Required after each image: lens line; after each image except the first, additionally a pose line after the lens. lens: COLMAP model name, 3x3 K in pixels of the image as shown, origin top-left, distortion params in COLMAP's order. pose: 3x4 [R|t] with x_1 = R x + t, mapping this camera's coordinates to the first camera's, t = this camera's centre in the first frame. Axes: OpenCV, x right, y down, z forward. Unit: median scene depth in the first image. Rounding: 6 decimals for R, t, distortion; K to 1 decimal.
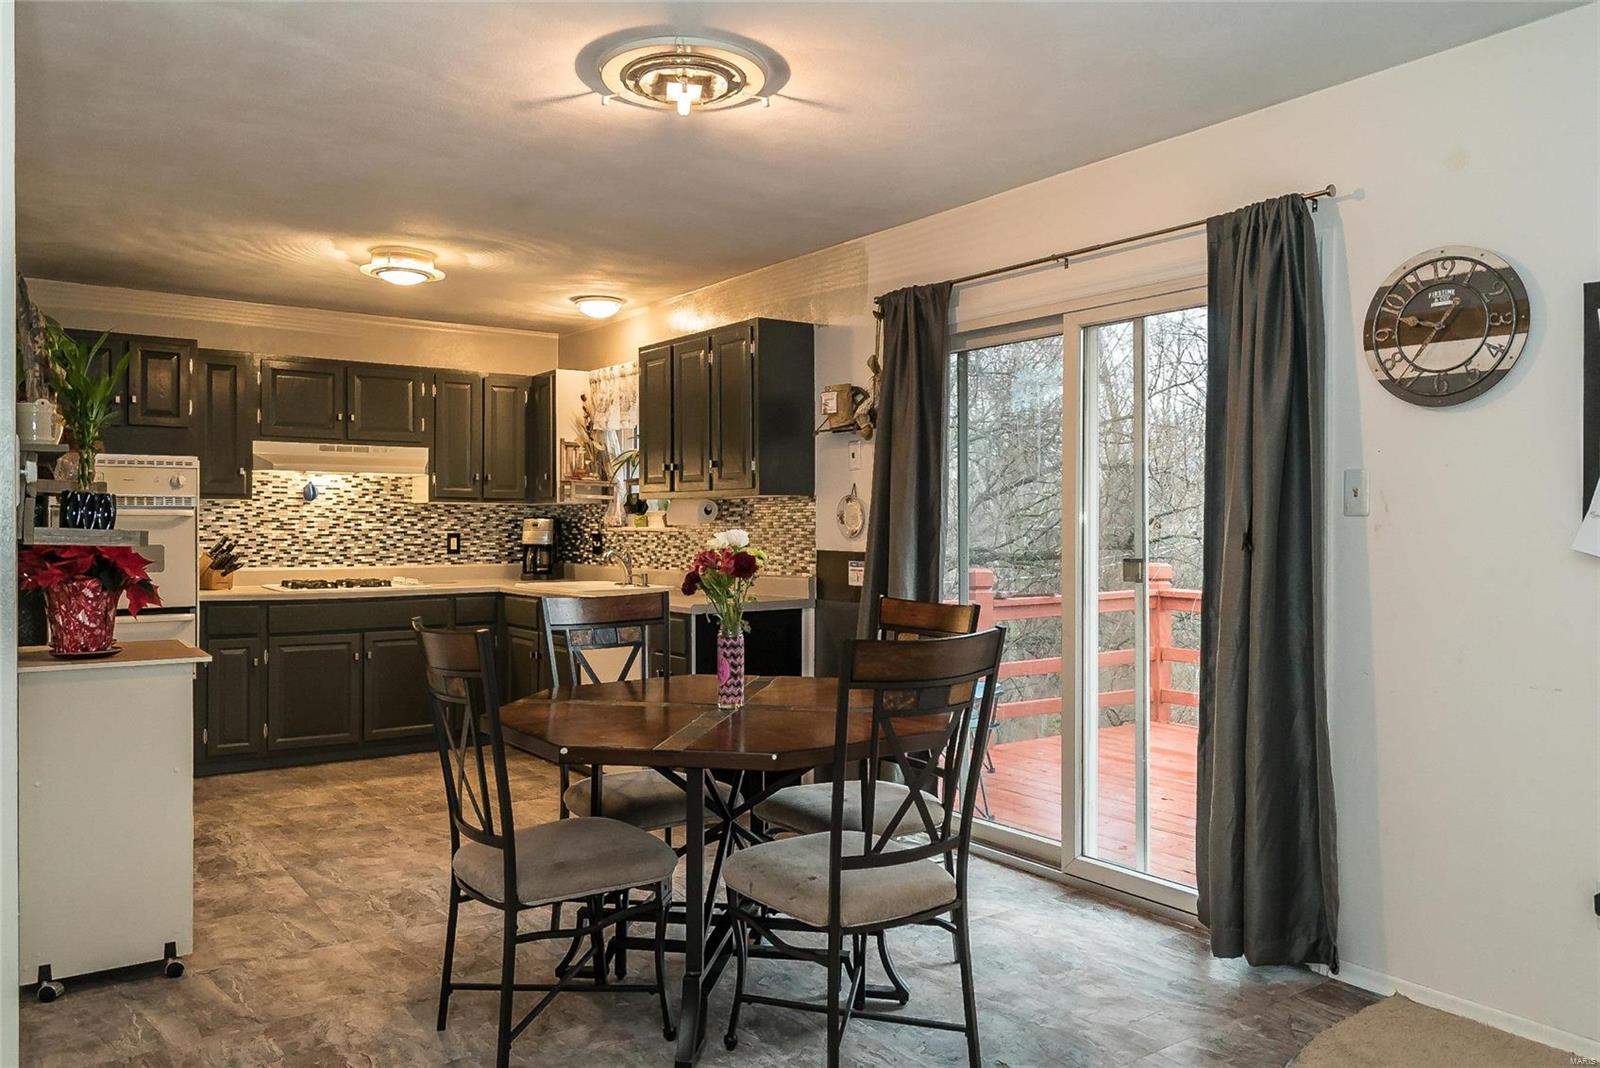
lens RADIAL K [[1166.1, 0, 802.1], [0, 1166.1, 531.8], [0, 0, 1]] dist [0.003736, 0.002914]
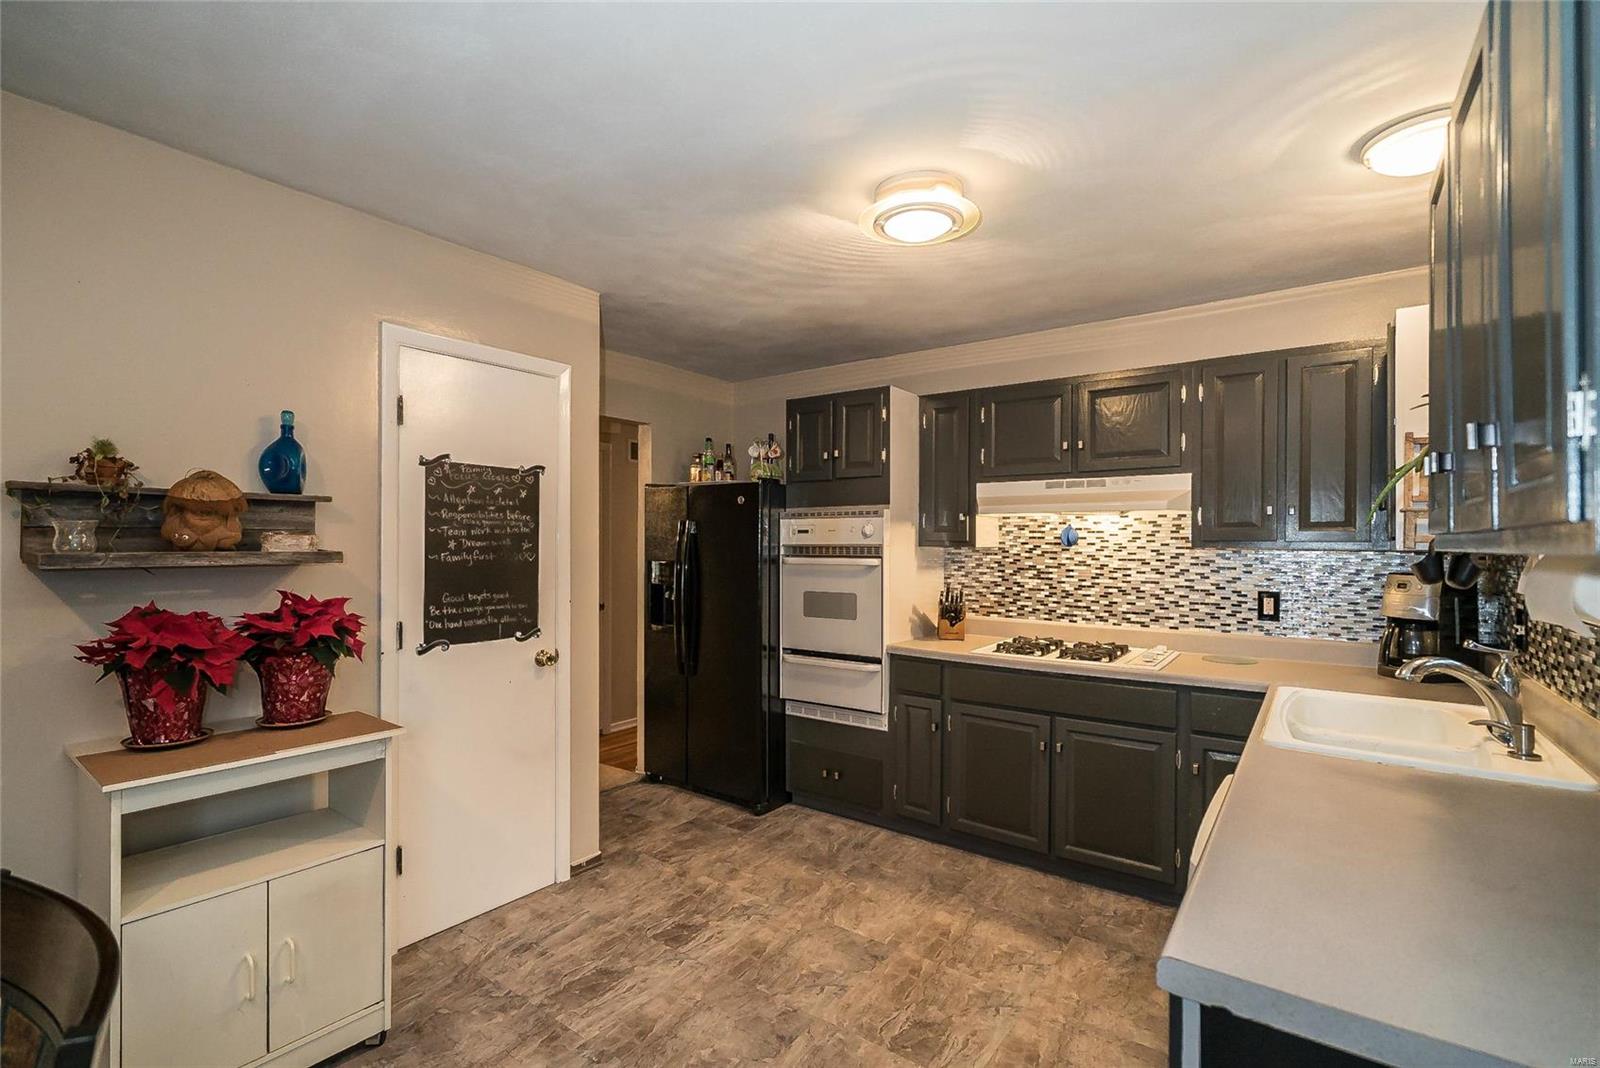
lens RADIAL K [[727.4, 0, 802.7], [0, 727.4, 542.5], [0, 0, 1]] dist [-0.005209, -0.000443]
pose [[0.307423, -0.005387, -0.951558, 0.043784], [-0.009363, 0.999918, -0.008686, -0.029456], [0.951527, 0.011579, 0.307347, 0.820422]]
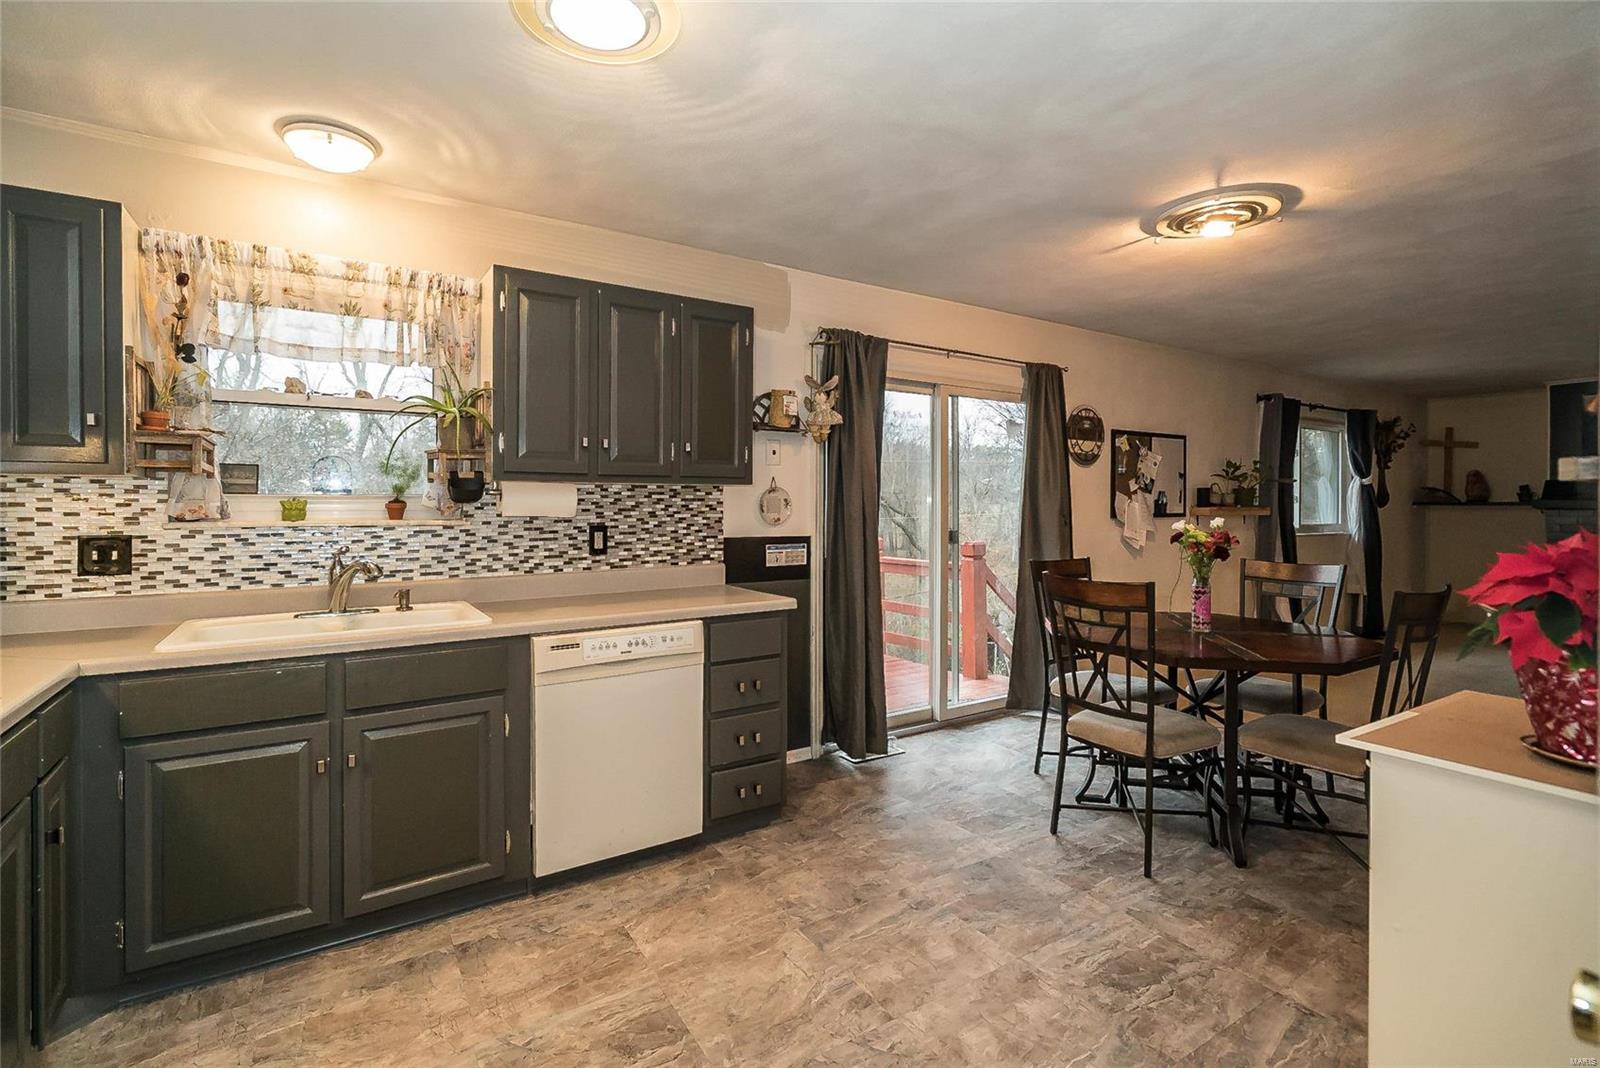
lens RADIAL K [[727.4, 0, 788.6], [0, 727.4, 523.8], [0, 0, 1]] dist [-0.005209, -0.000443]
pose [[0.058308, -0.023966, 0.998011, -0.651124], [0.007433, 0.999694, 0.023572, -0.012129], [-0.998271, 0.006044, 0.058468, 0.918492]]
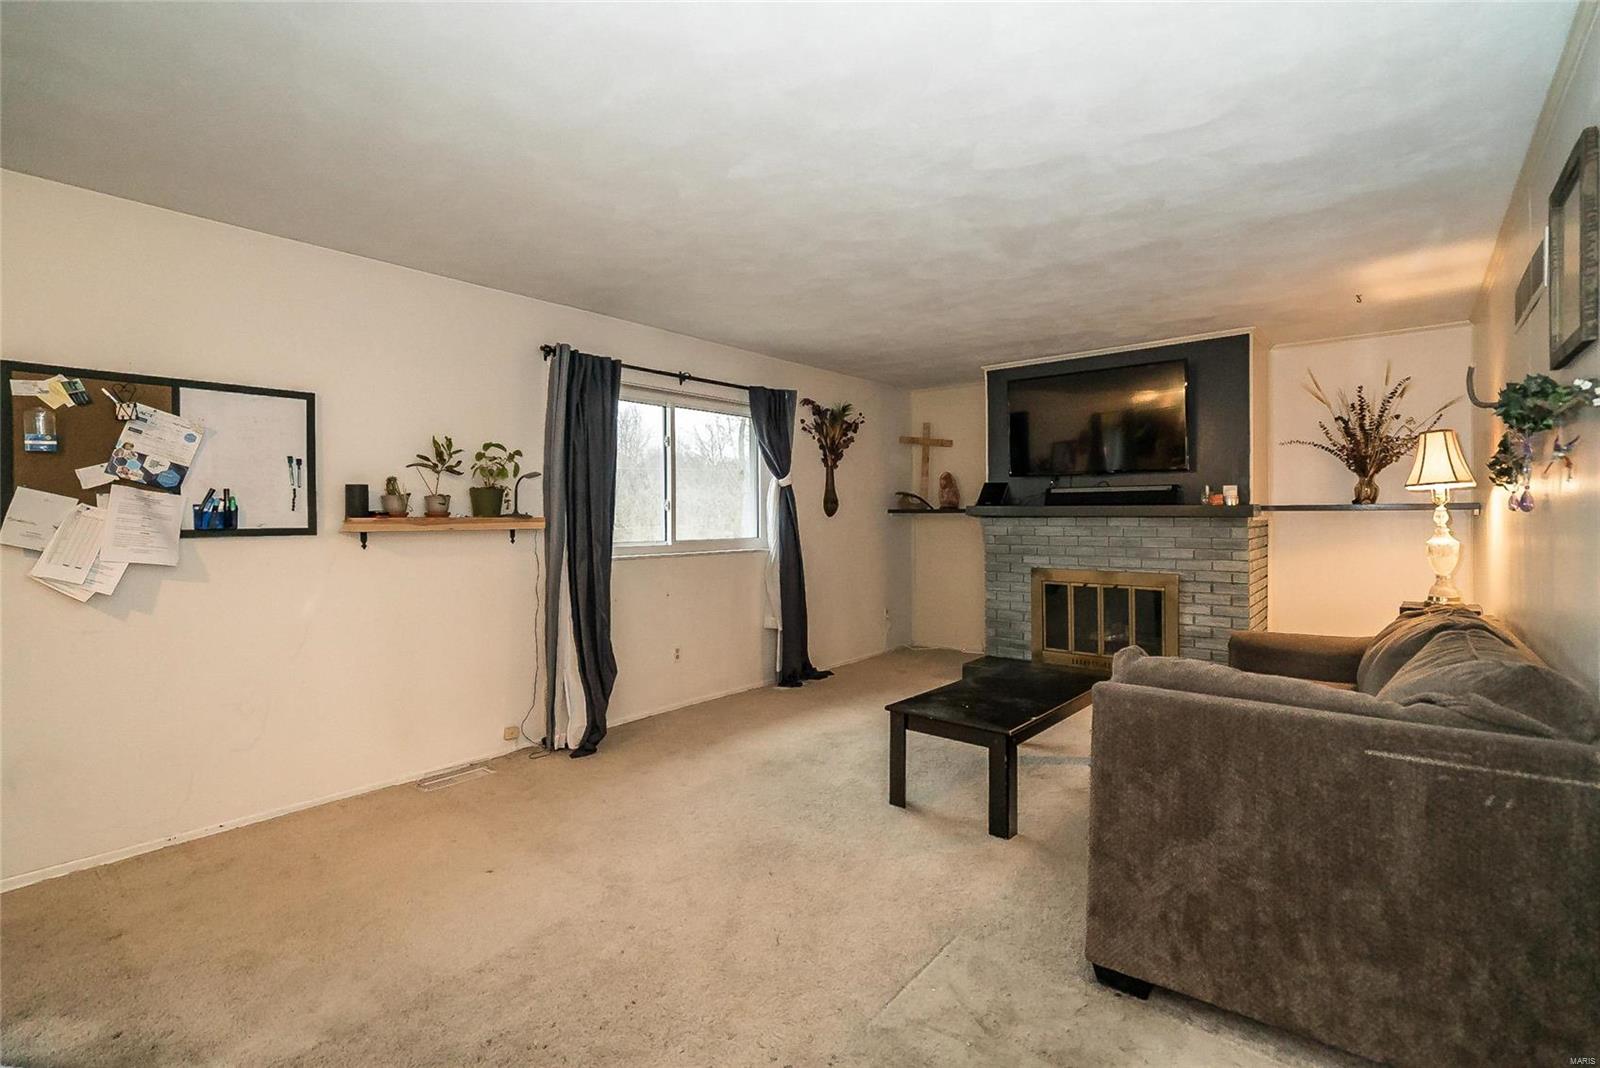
lens RADIAL K [[727.4, 0, 813.8], [0, 727.4, 522.8], [0, 0, 1]] dist [-0.005209, -0.000443]
pose [[-0.267857, -0.008280, 0.963423, -0.246573], [0.011812, 0.999860, 0.011877, -0.005113], [-0.963386, 0.014561, -0.267721, 0.145548]]
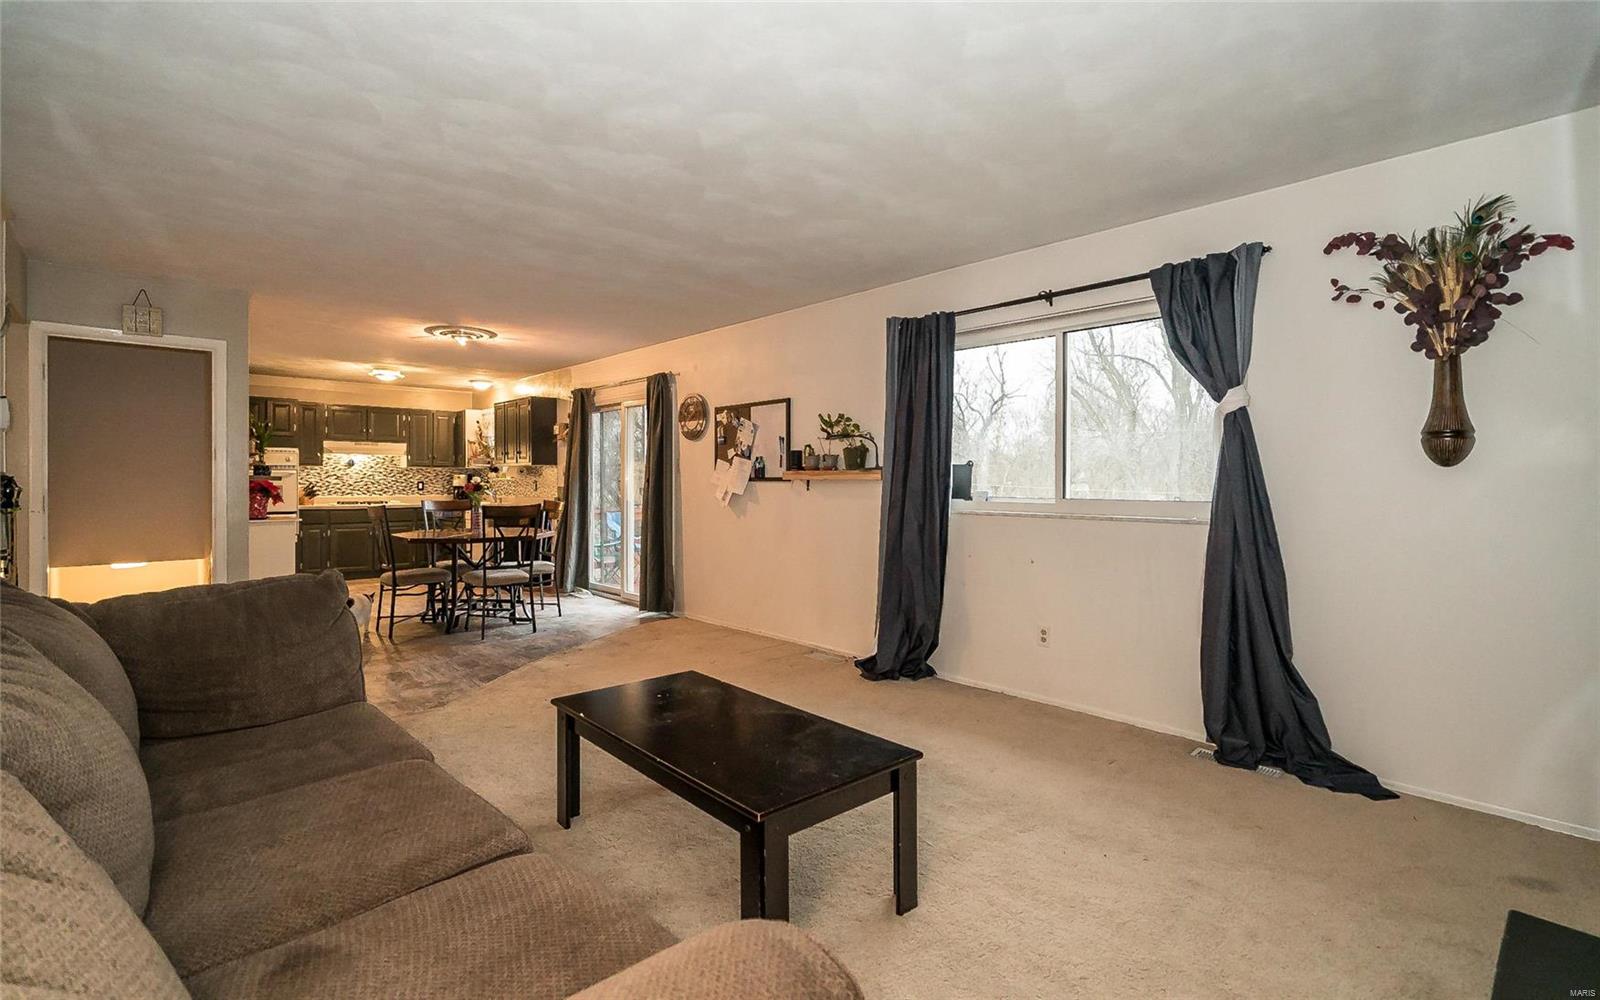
lens RADIAL K [[735.6, 0, 808.3], [0, 735.6, 480.1], [0, 0, 1]] dist [-0.012065, 0.001194]
pose [[0.991788, 0.000122, 0.127896, 0.357017], [0.000789, 0.999975, -0.007075, 0.013505], [-0.127894, 0.007118, 0.991762, -0.675667]]
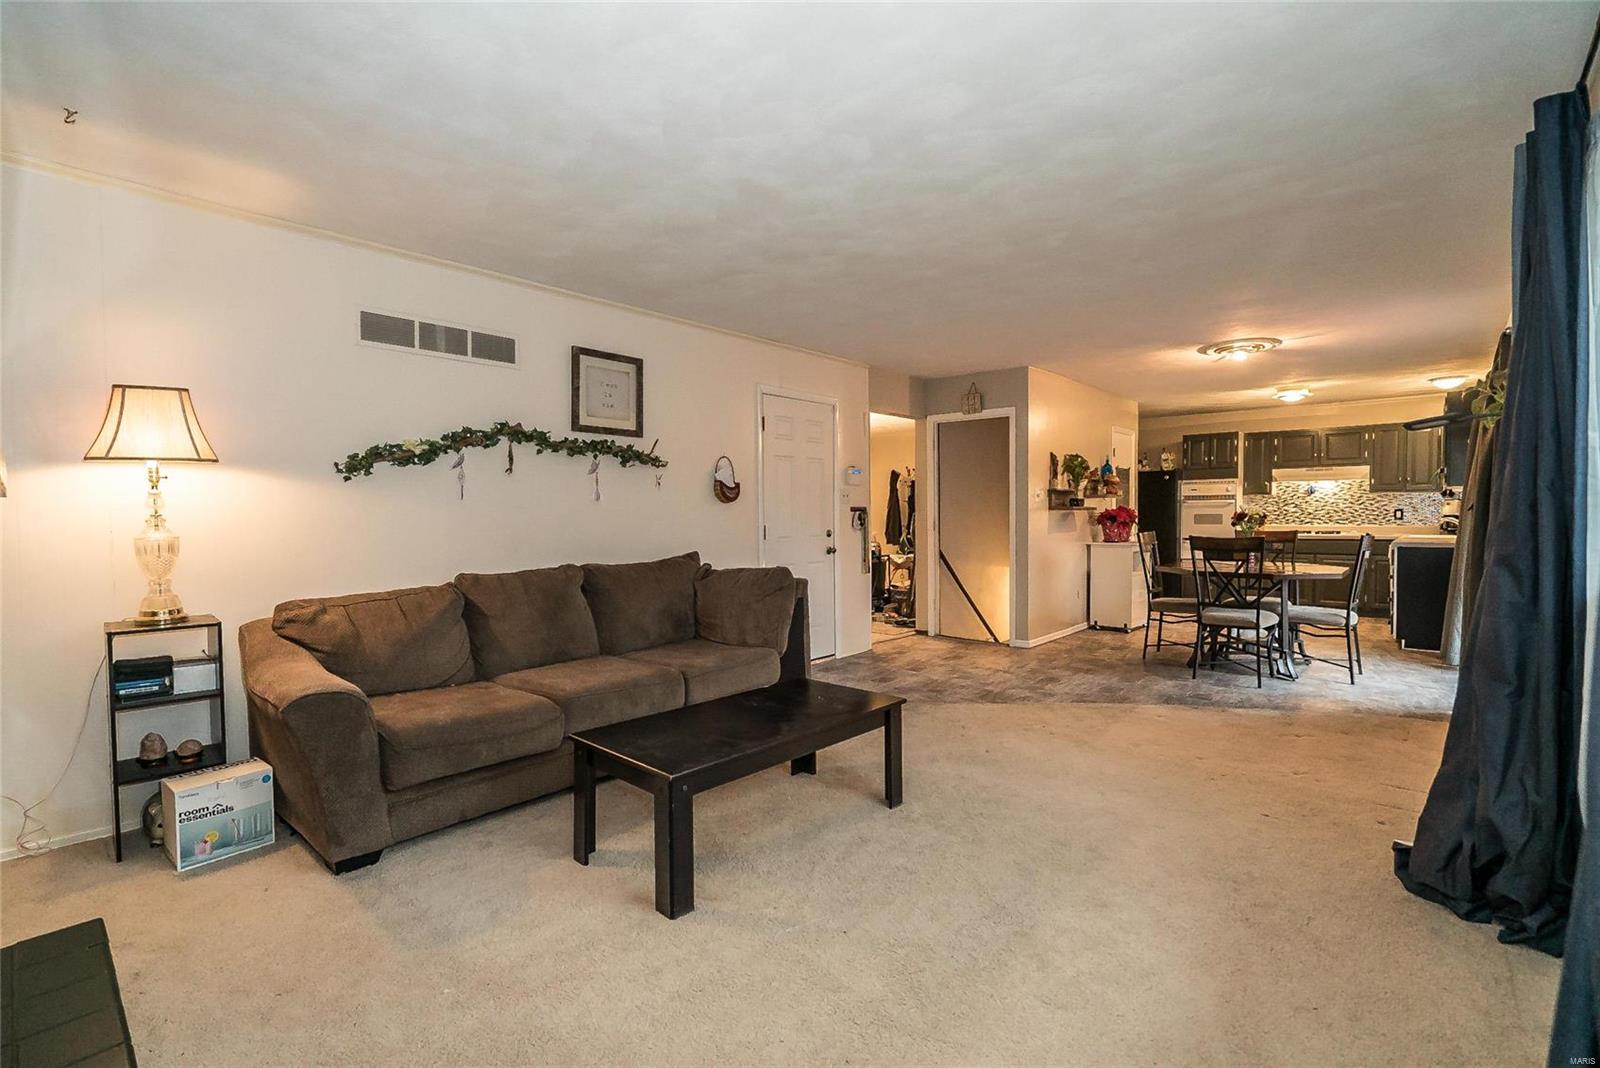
lens RADIAL K [[727.4, 0, 797.4], [0, 727.4, 532.9], [0, 0, 1]] dist [-0.005209, -0.000443]
pose [[0.216603, 0.021954, -0.976013, 0.873053], [0.002483, 0.999732, 0.023038, 0.014862], [0.976257, -0.007414, 0.216490, -0.279890]]
